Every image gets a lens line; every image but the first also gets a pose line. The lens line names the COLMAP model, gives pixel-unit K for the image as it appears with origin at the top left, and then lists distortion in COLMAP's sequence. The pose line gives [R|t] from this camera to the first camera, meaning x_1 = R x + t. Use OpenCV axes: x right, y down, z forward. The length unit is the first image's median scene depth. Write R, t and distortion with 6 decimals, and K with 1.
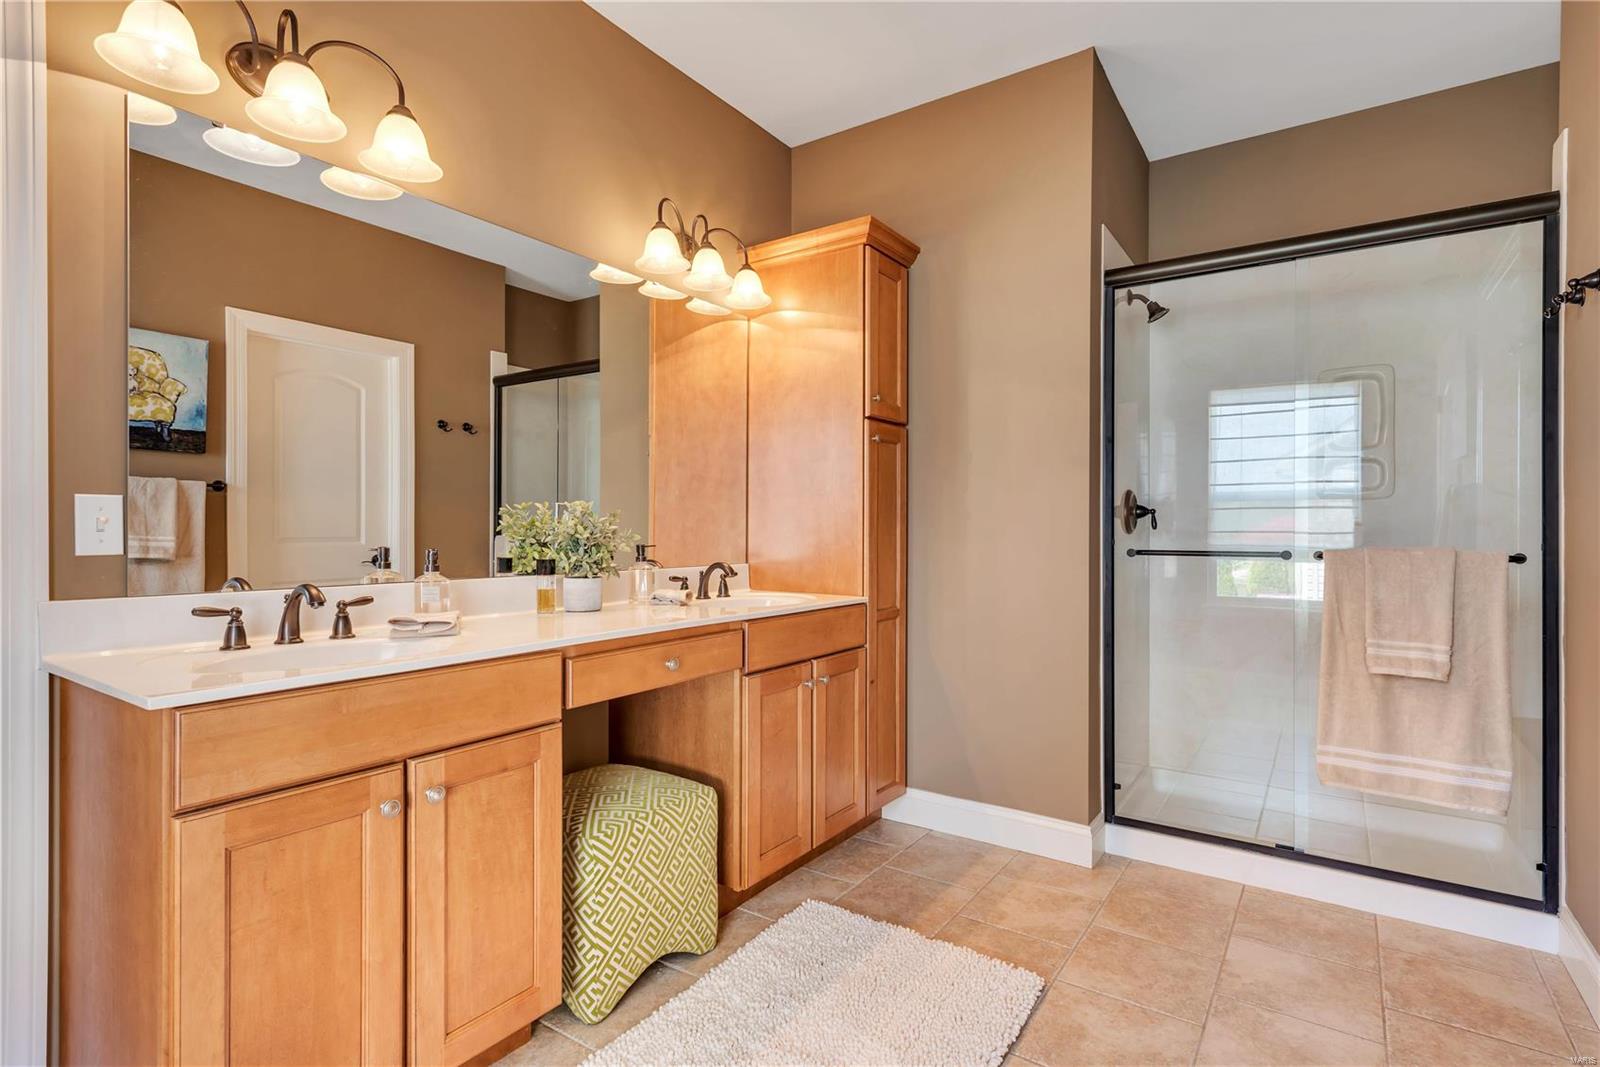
lens RADIAL K [[772.4, 0, 800.0], [0, 772.4, 533.5], [0, 0, 1]] dist [0.002937, -0.000025]
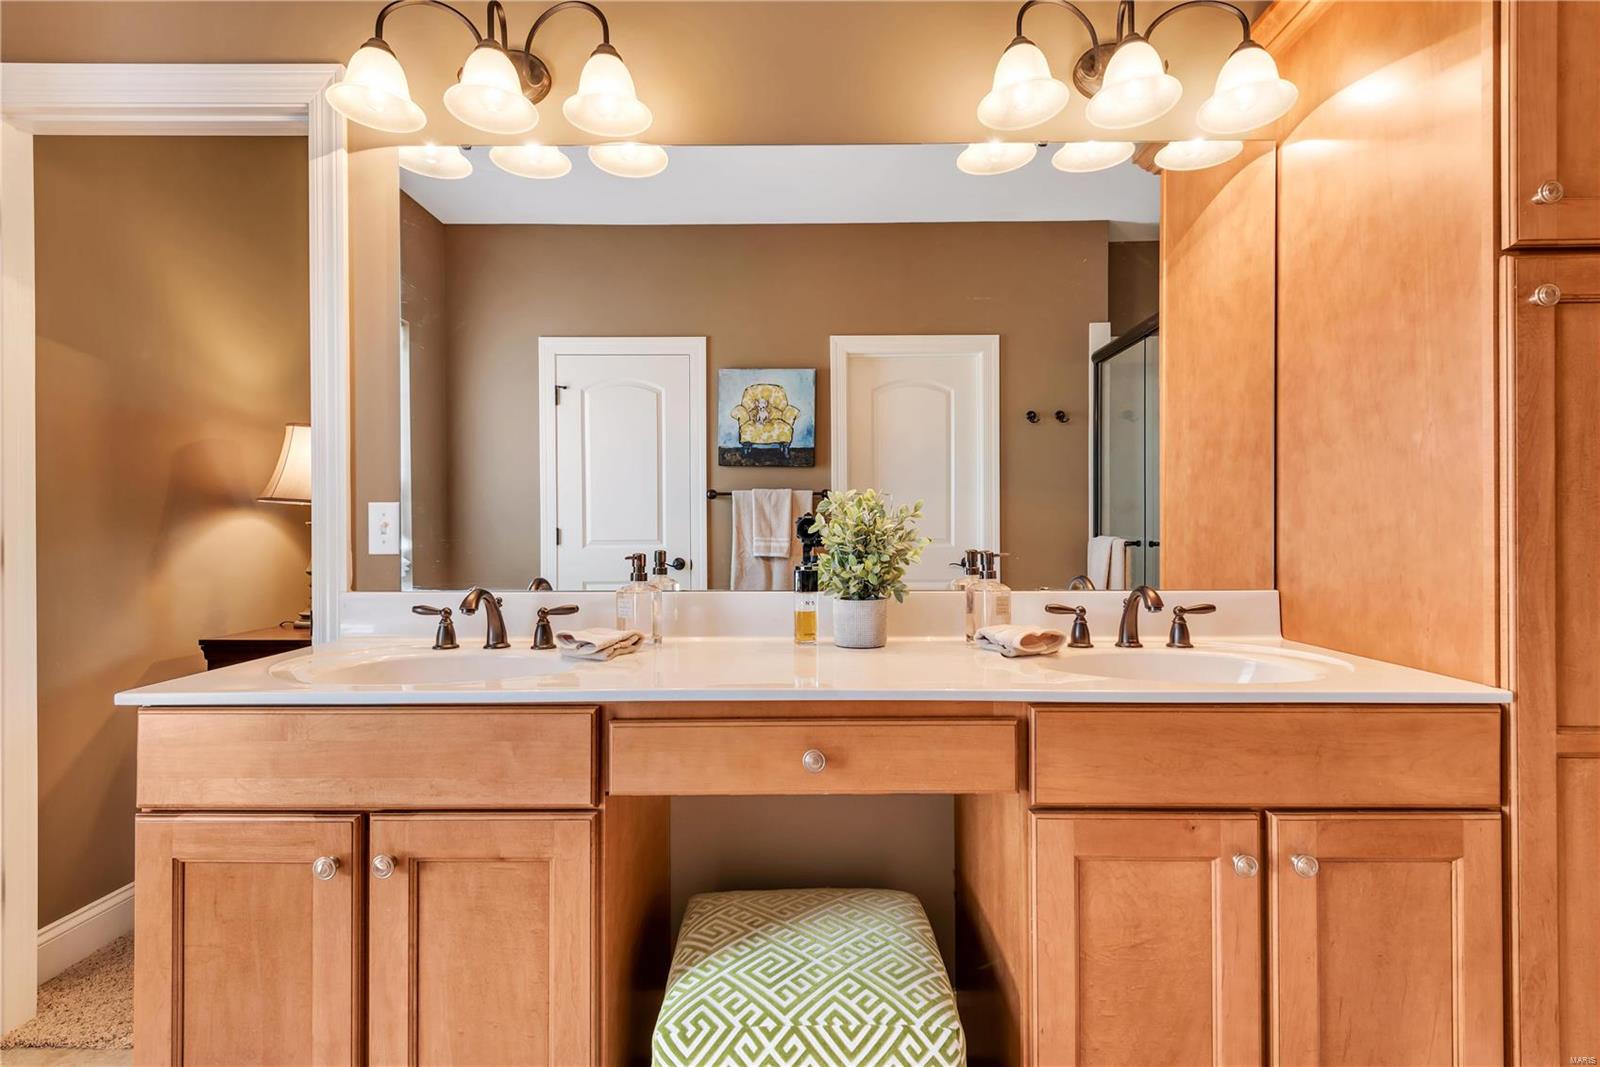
lens RADIAL K [[753.6, 0, 802.0], [0, 753.6, 537.3], [0, 0, 1]] dist [0.012441, -0.000386]
pose [[0.565088, 0.002262, -0.825028, 0.216894], [0.000260, 0.999996, 0.002920, -0.000396], [0.825031, -0.001865, 0.565085, 0.484389]]
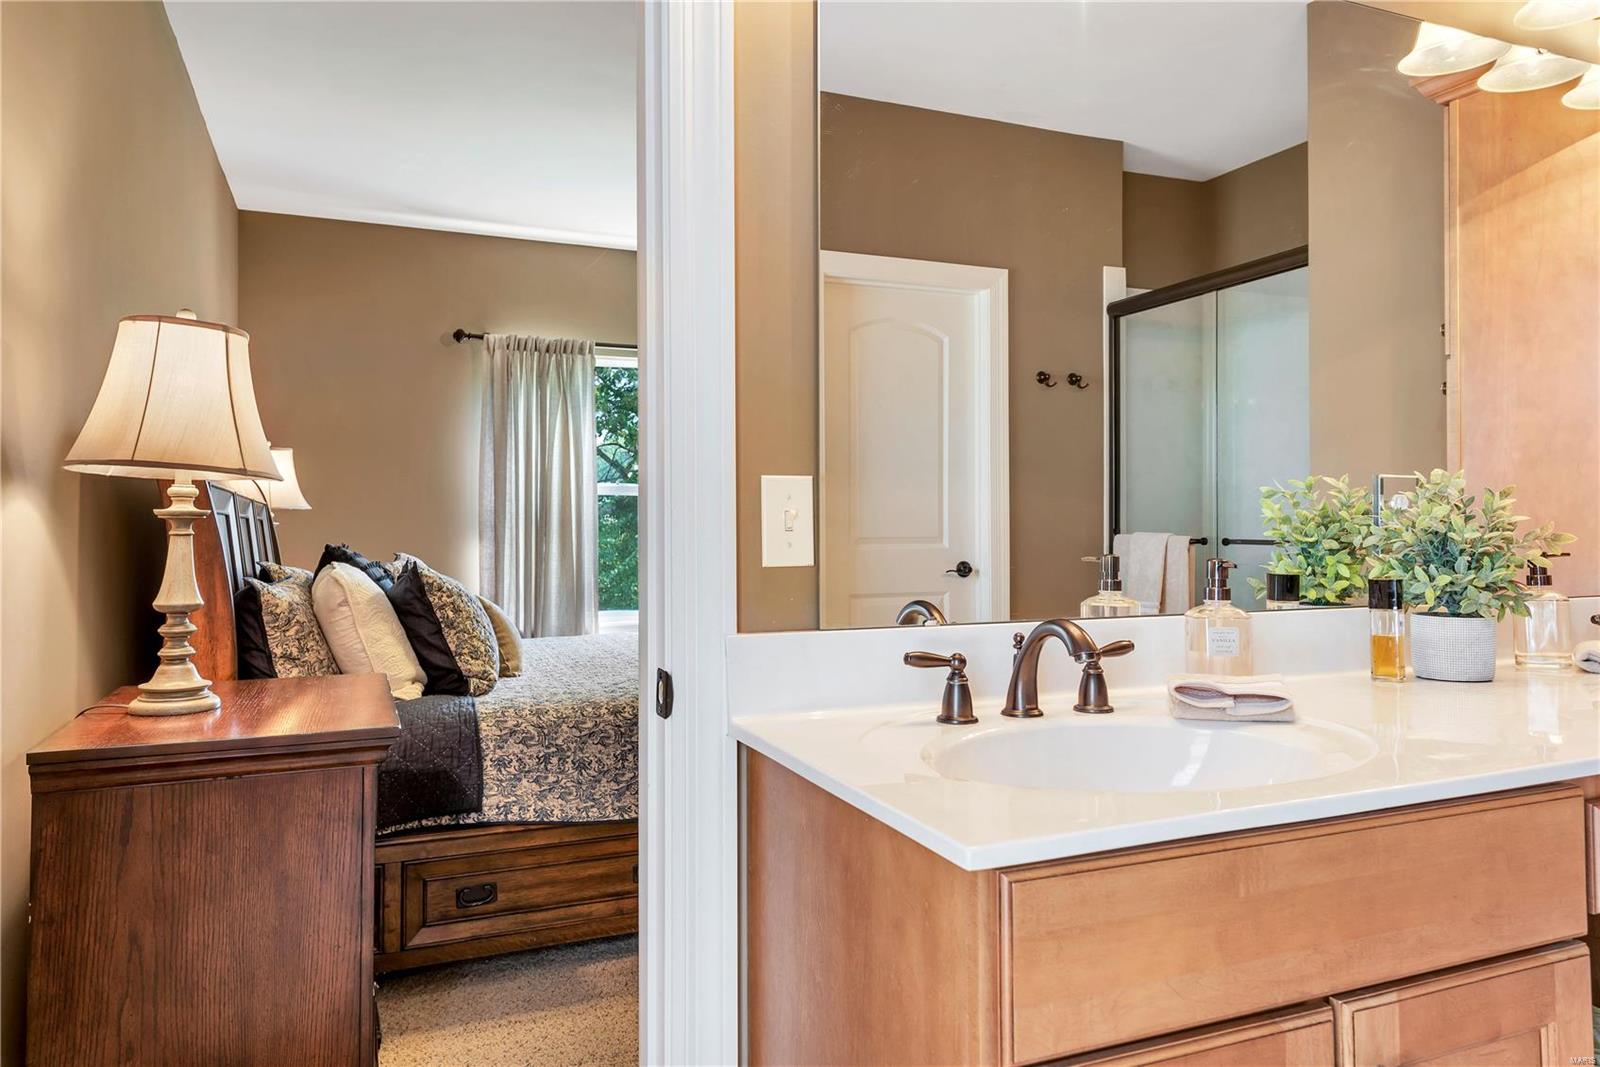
lens RADIAL K [[1045.2, 0, 814.7], [0, 1045.2, 524.4], [0, 0, 1]] dist [0.004843, 0.002237]
pose [[0.843921, -0.007239, -0.536419, -0.224417], [0.003750, 0.999964, -0.007596, -0.000594], [0.536454, 0.004399, 0.843918, 0.141653]]
